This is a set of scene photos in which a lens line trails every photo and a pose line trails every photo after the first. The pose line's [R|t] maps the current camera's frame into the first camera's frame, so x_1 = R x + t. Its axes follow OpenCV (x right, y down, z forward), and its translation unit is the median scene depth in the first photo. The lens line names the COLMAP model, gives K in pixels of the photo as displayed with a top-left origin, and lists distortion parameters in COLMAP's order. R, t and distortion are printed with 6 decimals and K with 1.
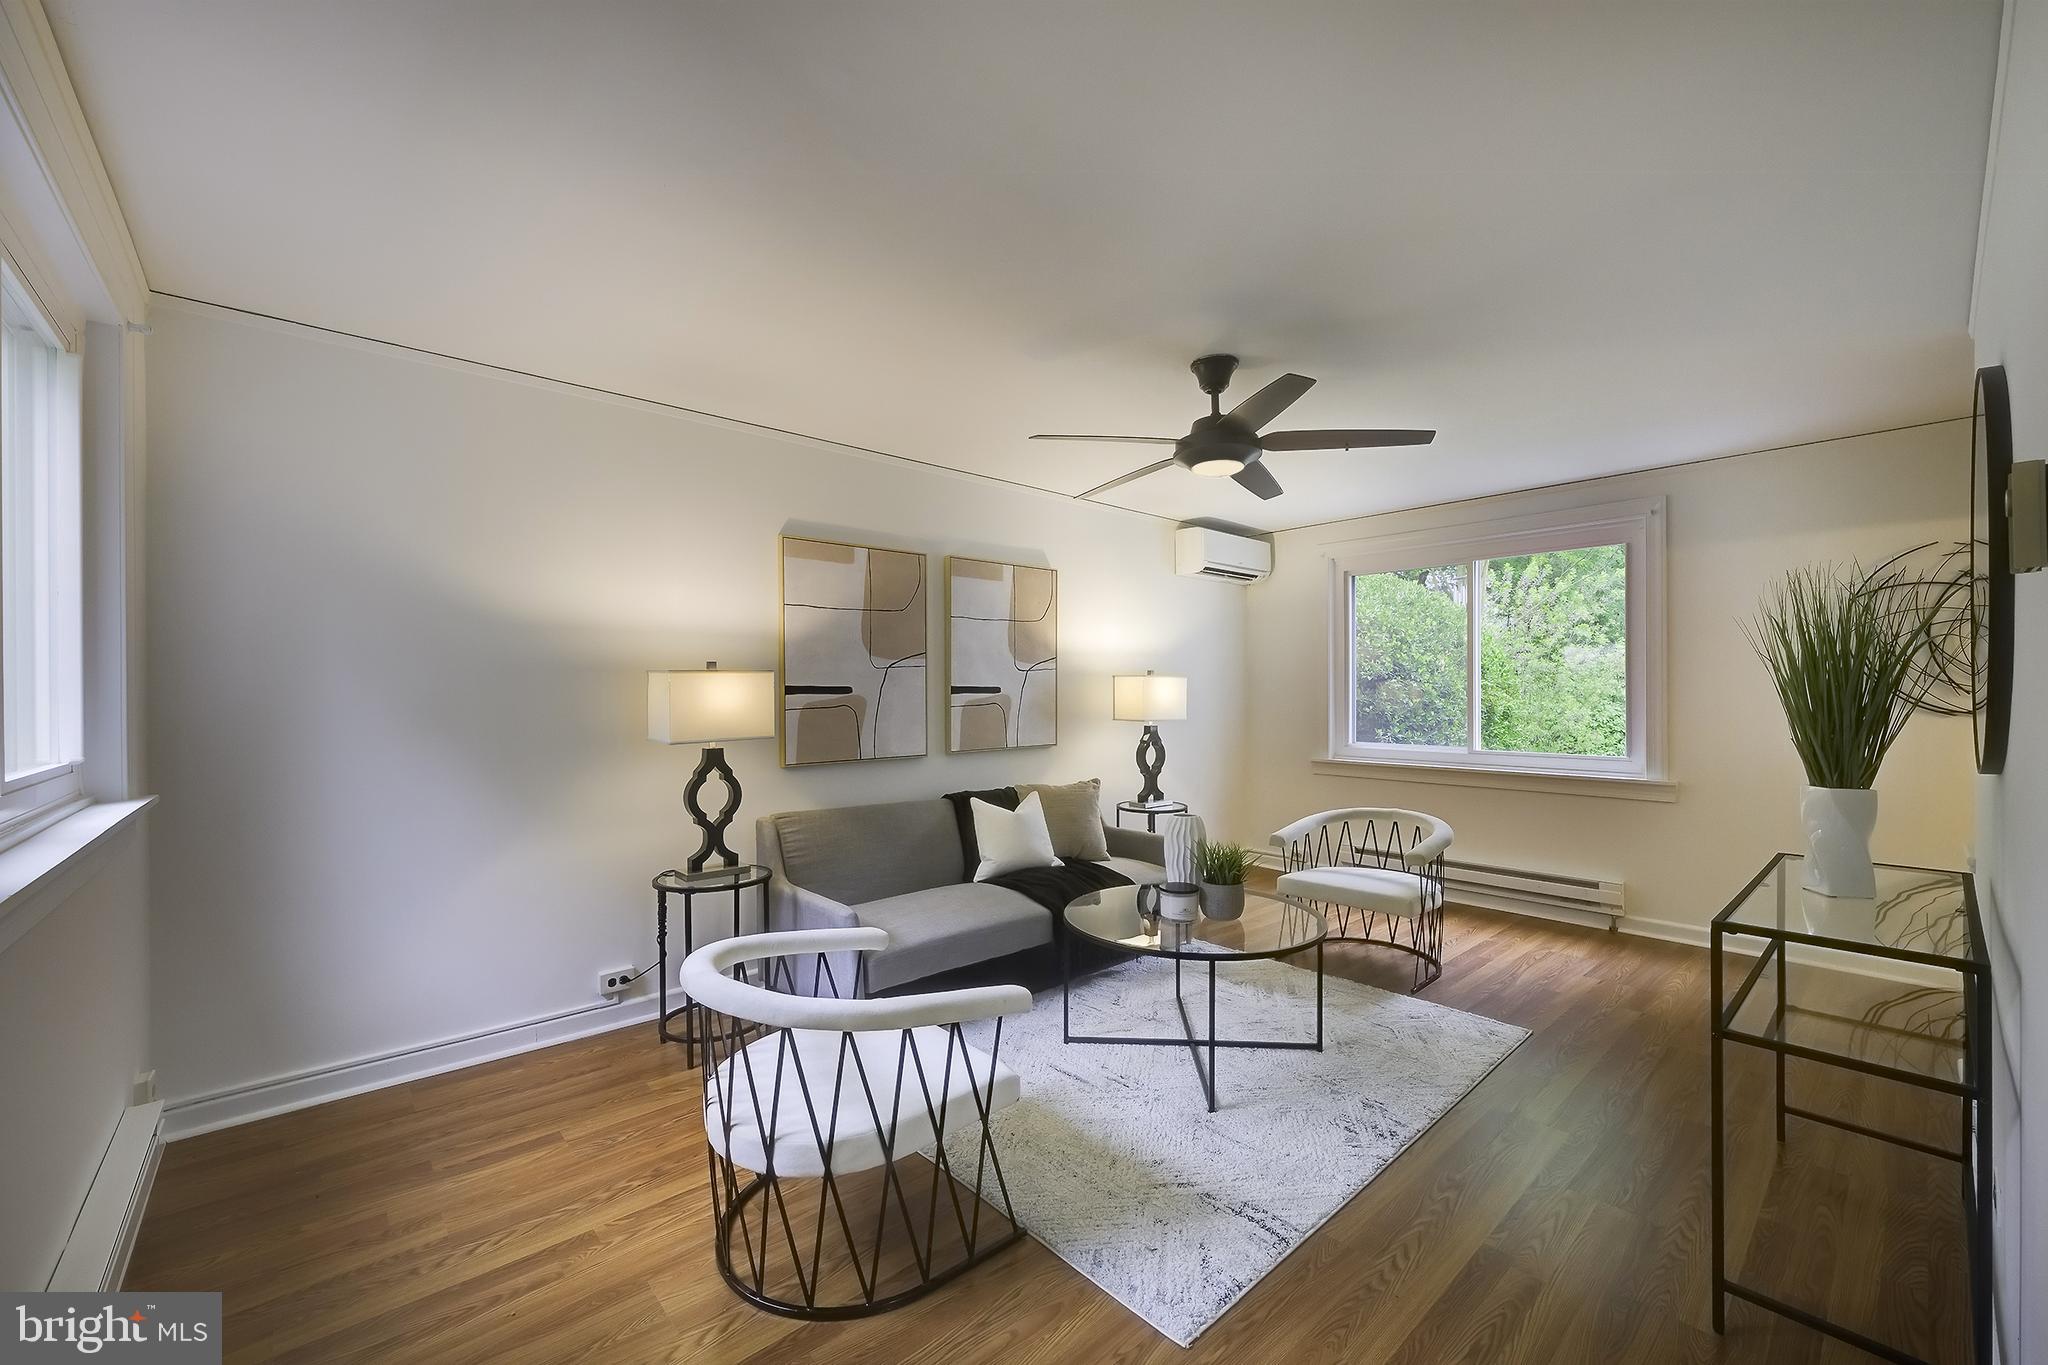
lens RADIAL K [[828.8, 0, 1063.6], [0, 828.8, 679.4], [0, 0, 1]] dist [0.001627, 0.000095]
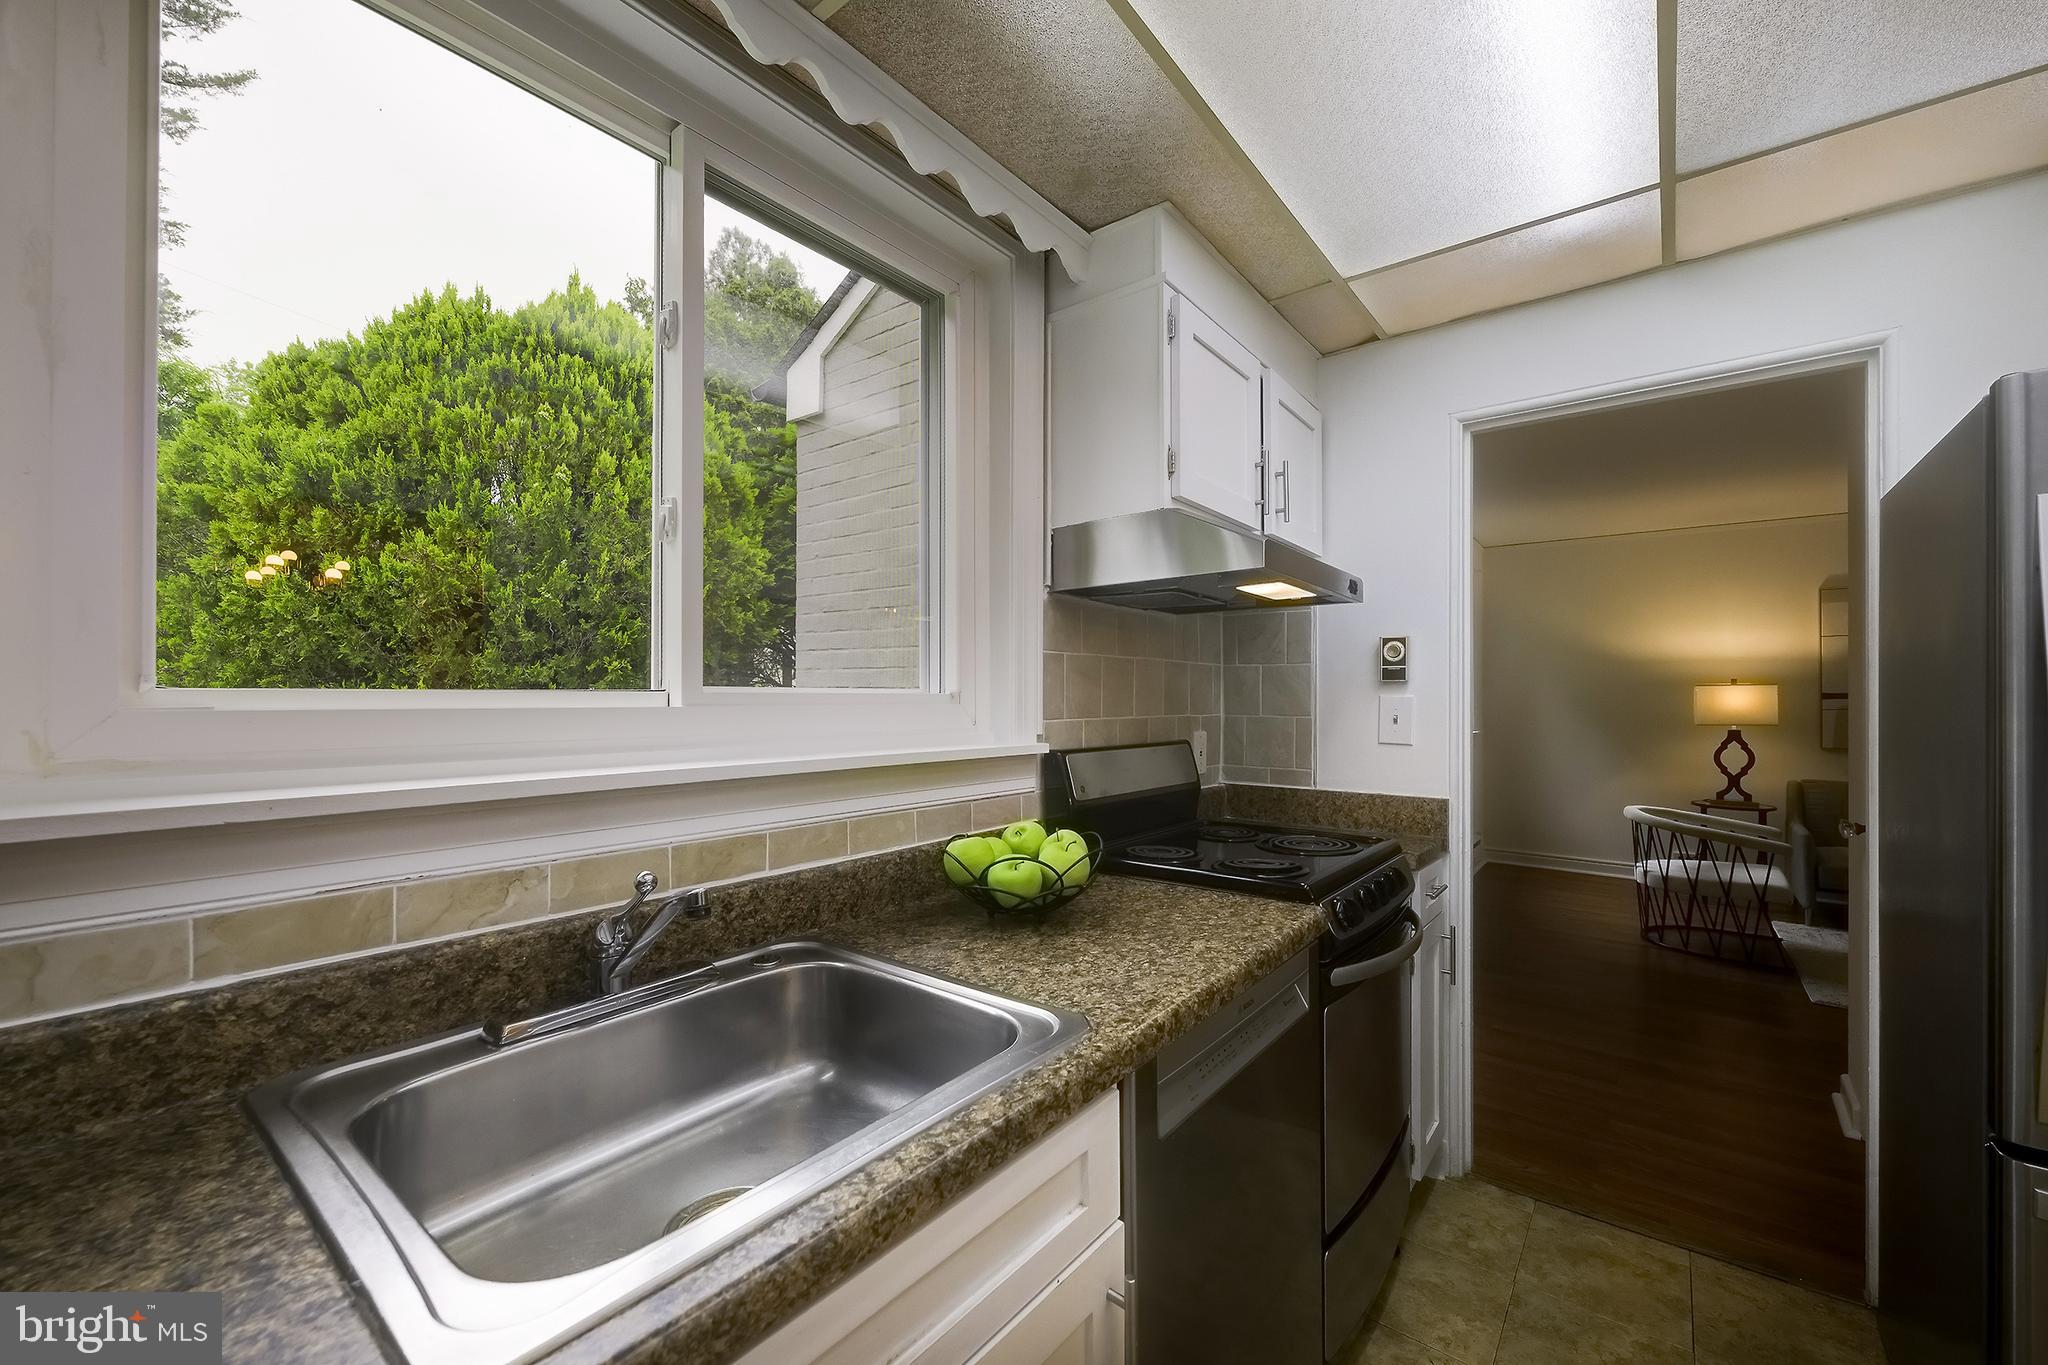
lens RADIAL K [[828.8, 0, 998.3], [0, 828.8, 690.5], [0, 0, 1]] dist [0.001627, 0.000095]
pose [[0.151136, -0.000129, -0.988513, 0.832405], [0.007247, 0.999973, 0.000978, -0.008078], [0.988486, -0.007311, 0.151133, -0.601771]]
